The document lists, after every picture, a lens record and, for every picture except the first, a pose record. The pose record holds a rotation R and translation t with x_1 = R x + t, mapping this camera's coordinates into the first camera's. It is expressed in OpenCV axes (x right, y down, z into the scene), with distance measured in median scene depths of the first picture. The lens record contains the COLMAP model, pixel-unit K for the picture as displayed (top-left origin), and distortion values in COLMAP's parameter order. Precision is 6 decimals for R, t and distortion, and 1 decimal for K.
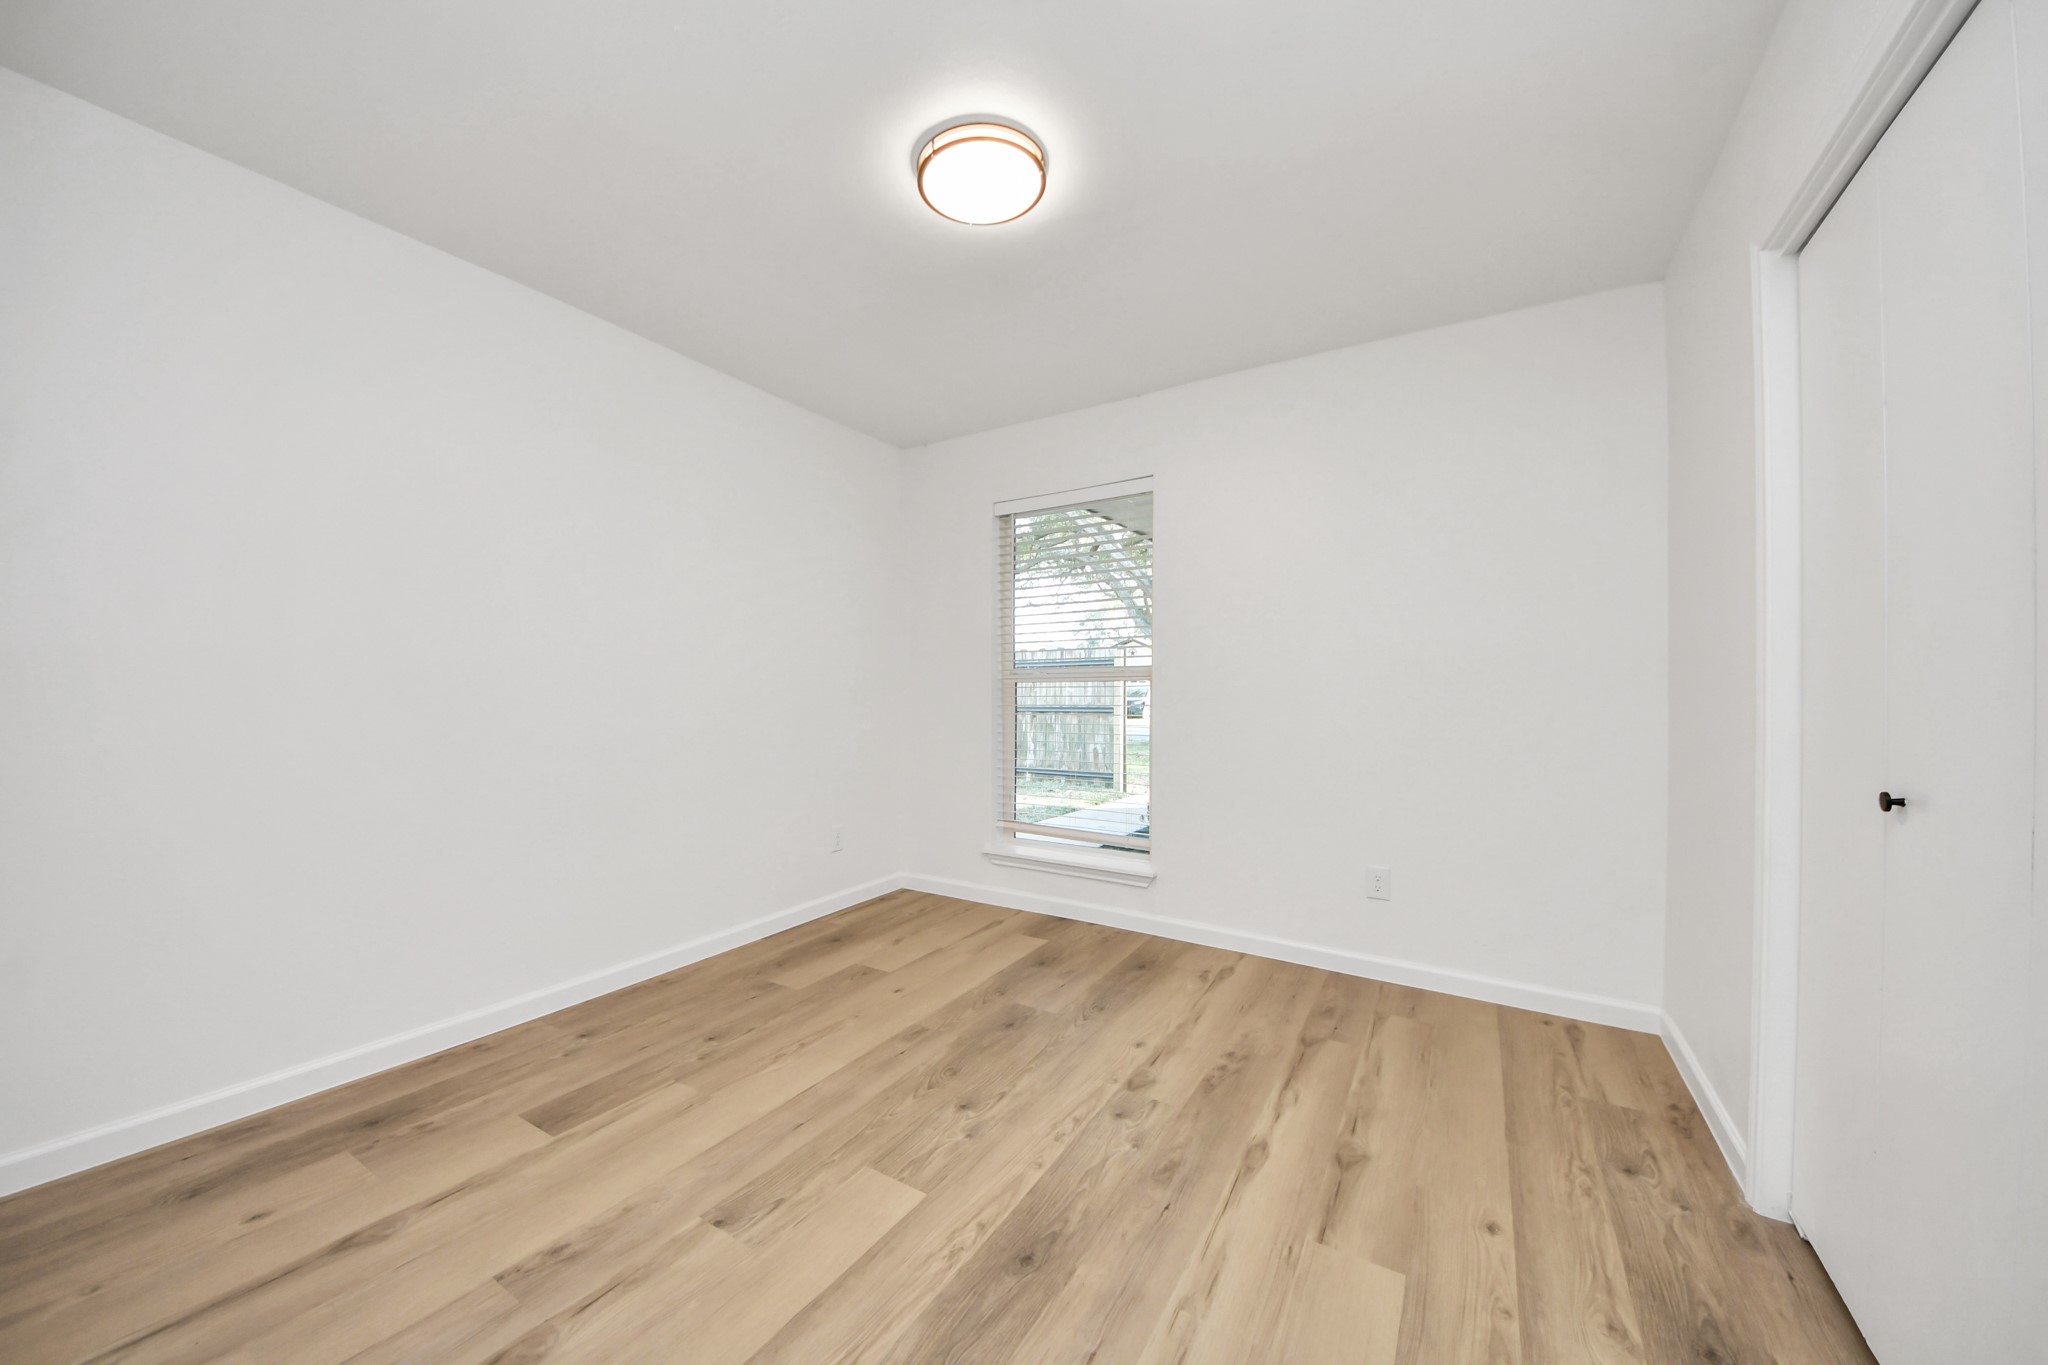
lens RADIAL K [[734.8, 0, 1041.6], [0, 734.8, 687.4], [0, 0, 1]] dist [-0.029769, -0.000250]
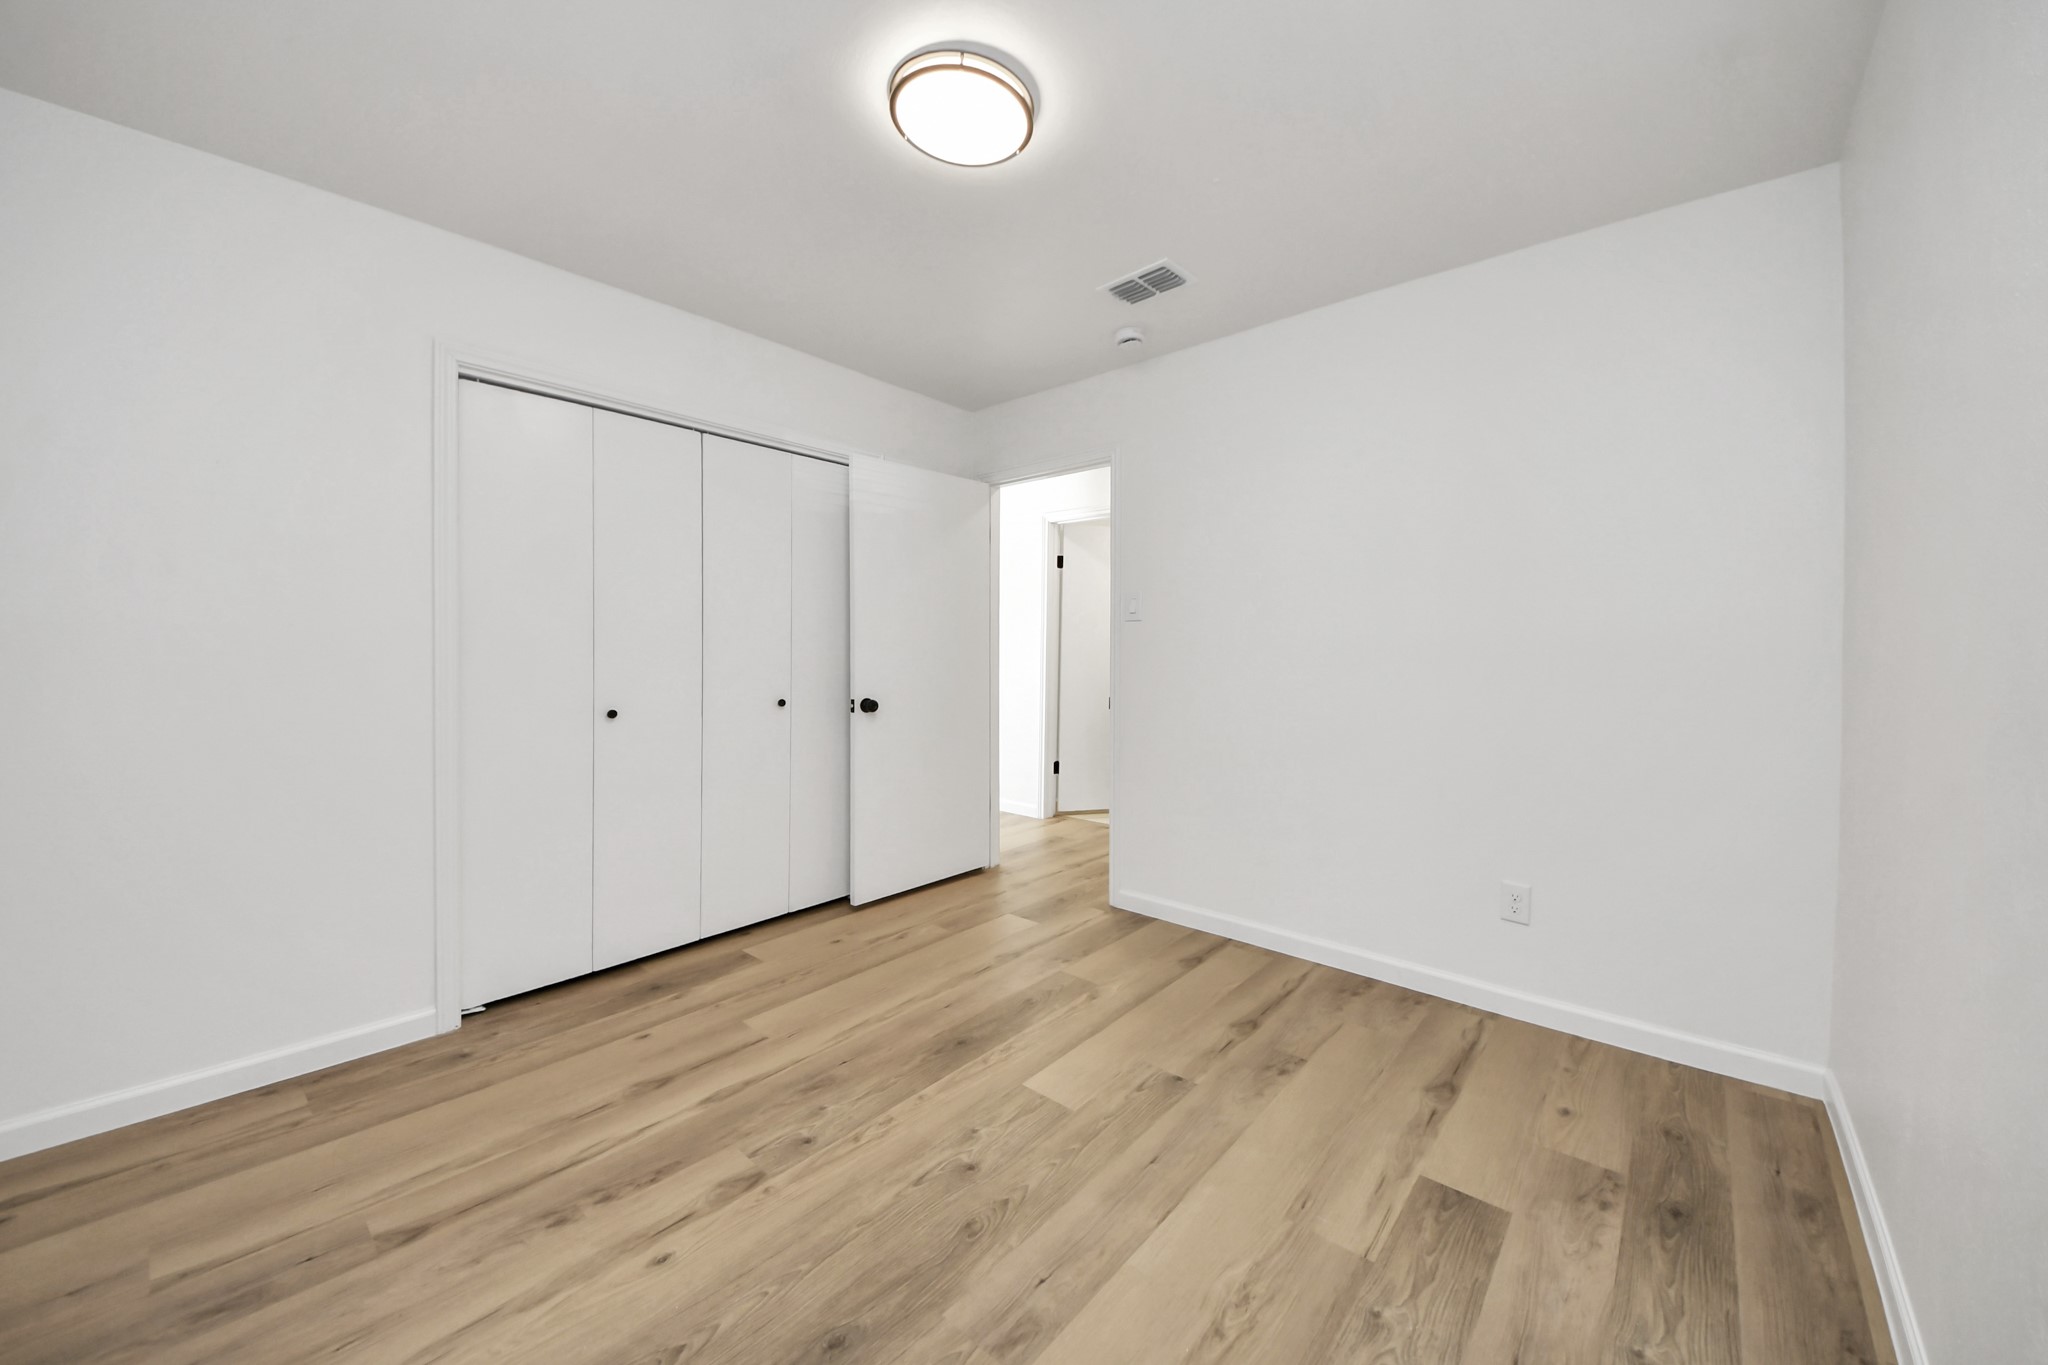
lens RADIAL K [[734.8, 0, 1041.6], [0, 734.8, 687.4], [0, 0, 1]] dist [-0.029769, -0.000250]
pose [[-0.982561, -0.020752, 0.184781, -0.361370], [-0.011301, 0.998580, 0.052054, -0.031766], [-0.185599, 0.049058, -0.981400, 1.935488]]
